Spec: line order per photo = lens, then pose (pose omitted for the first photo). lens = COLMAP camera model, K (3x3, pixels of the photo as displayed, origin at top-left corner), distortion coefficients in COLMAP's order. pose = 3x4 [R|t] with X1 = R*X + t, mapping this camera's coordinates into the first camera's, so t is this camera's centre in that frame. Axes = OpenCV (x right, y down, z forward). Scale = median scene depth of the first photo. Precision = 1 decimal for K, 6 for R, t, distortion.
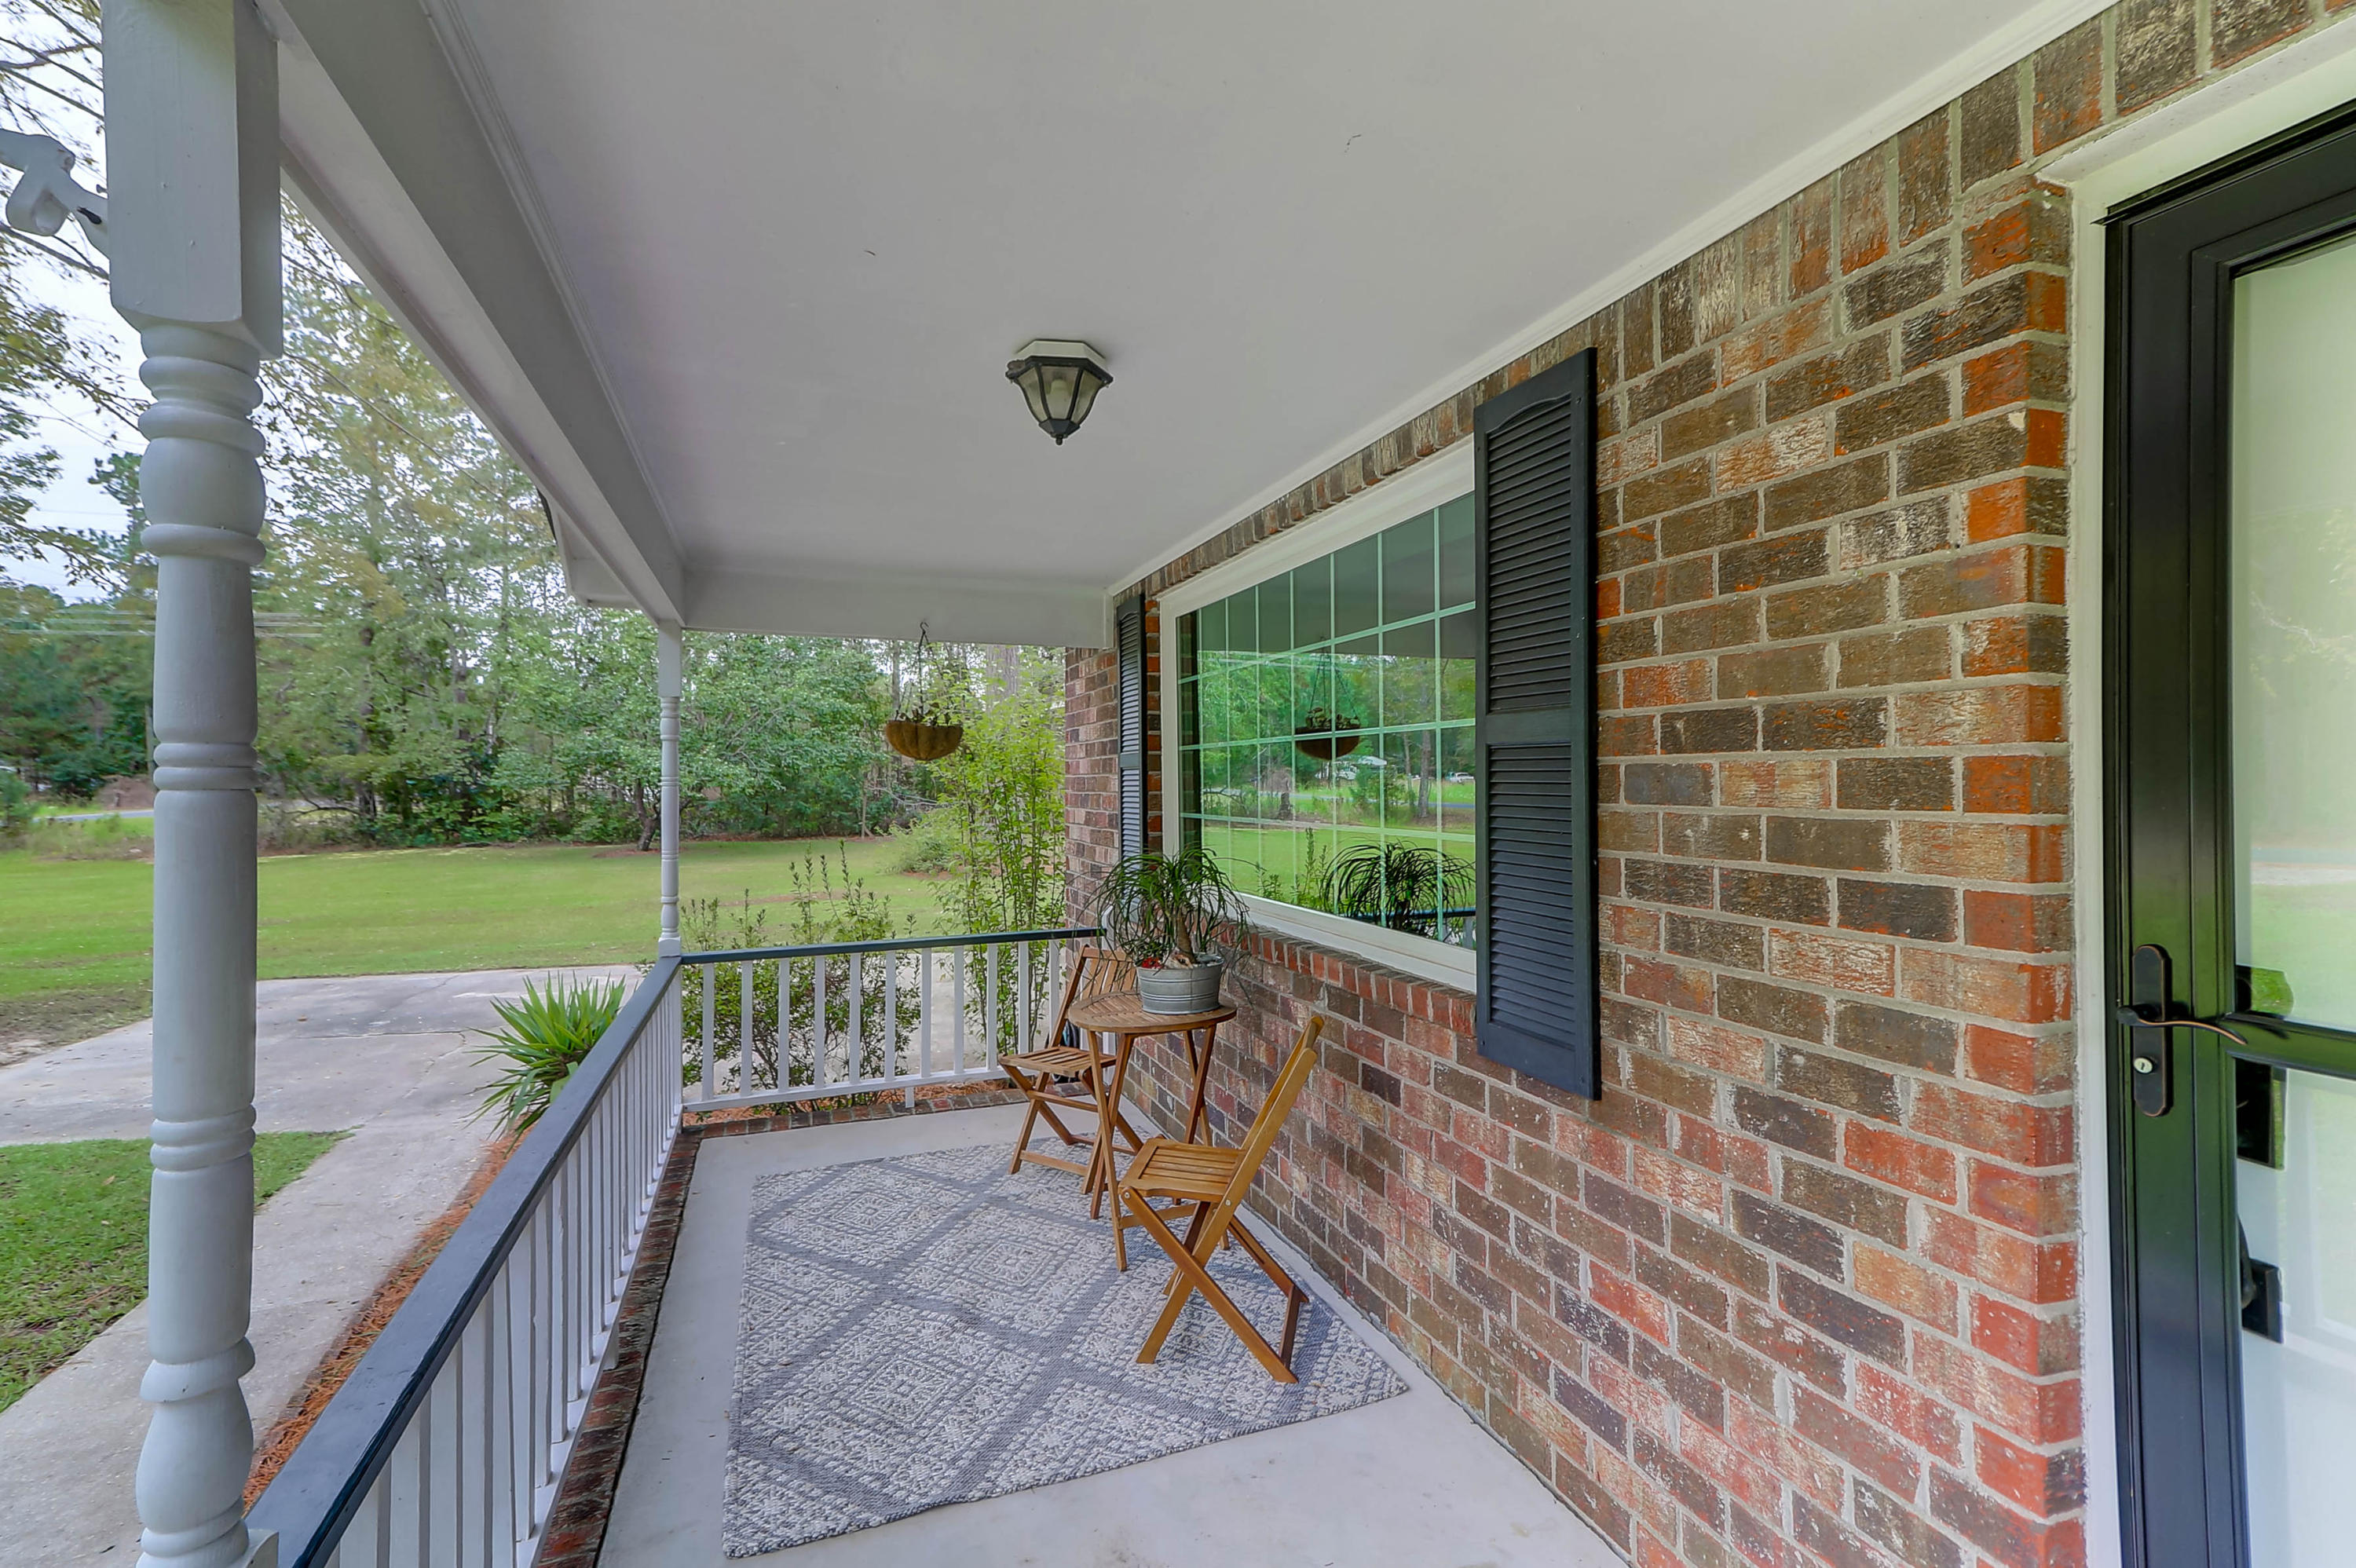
lens RADIAL K [[1054.5, 0, 1178.0], [0, 1054.5, 784.0], [0, 0, 1]] dist [0.014682, -0.000473]
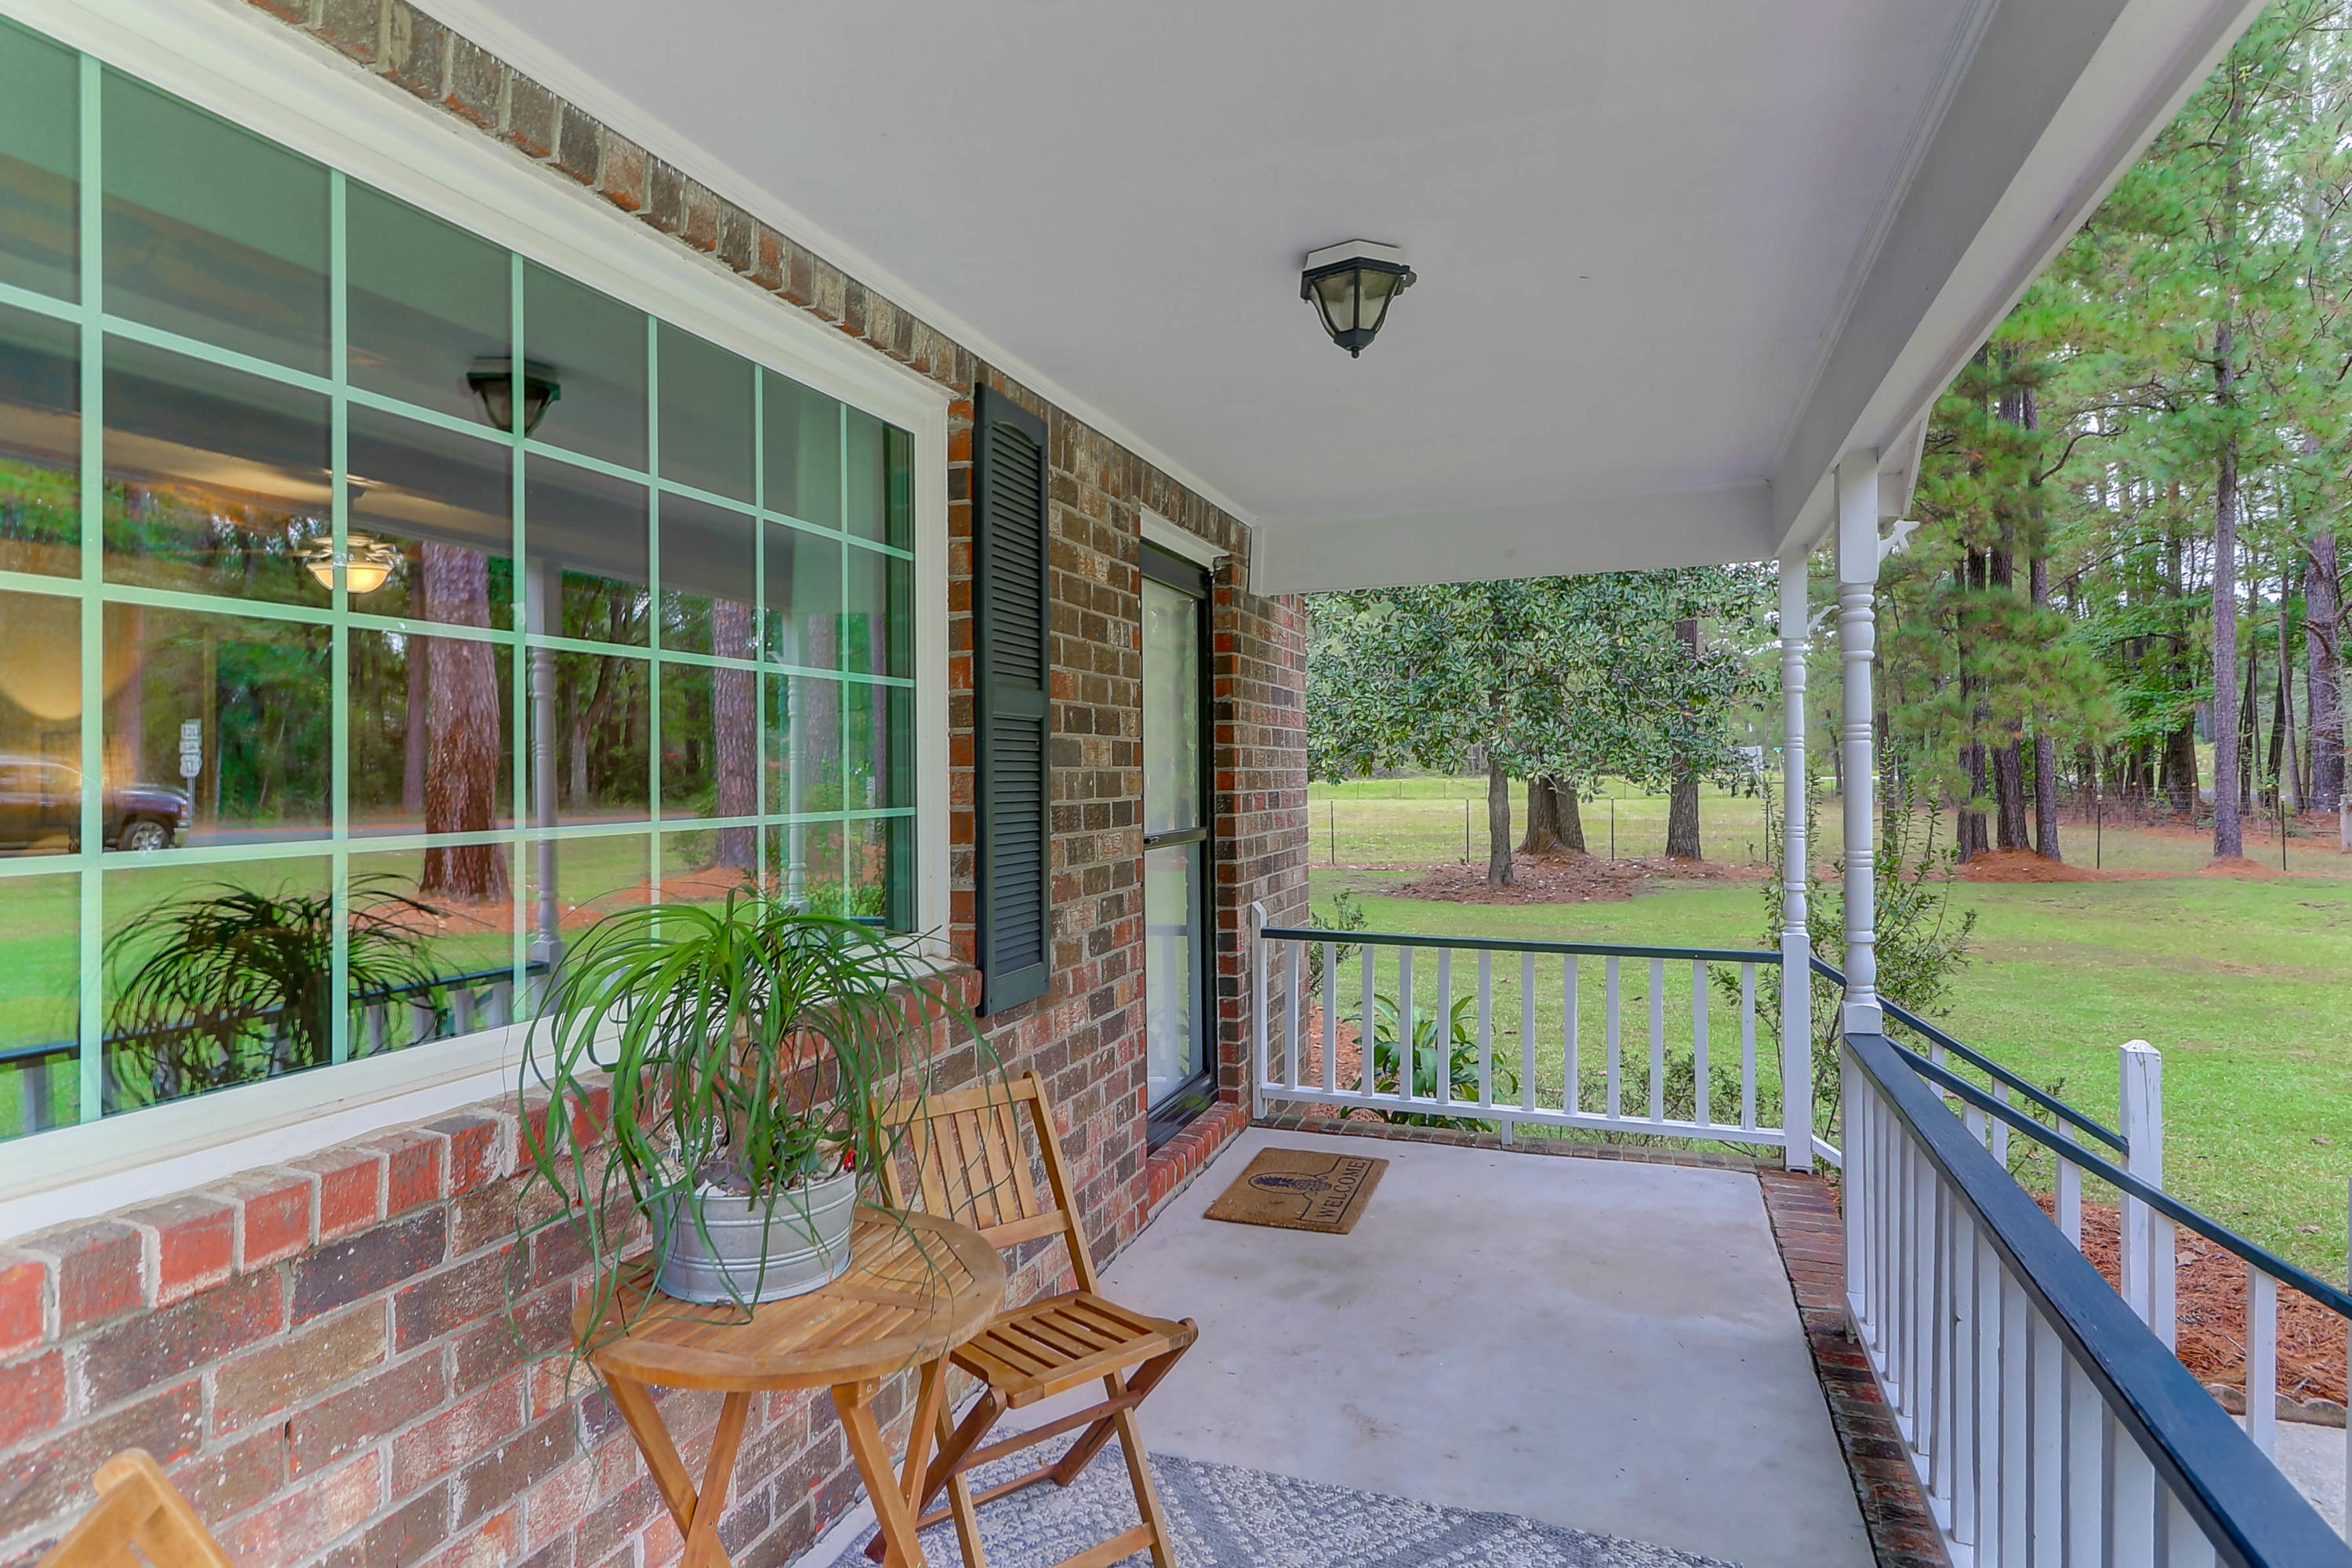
lens RADIAL K [[1340.7, 0, 1179.2], [0, 1340.7, 759.7], [0, 0, 1]] dist [0.006354, -0.000816]
pose [[-0.779021, 0.013406, 0.626854, -0.934403], [0.009000, 0.999907, -0.010200, 0.034523], [-0.626933, -0.002304, -0.779070, 2.634732]]
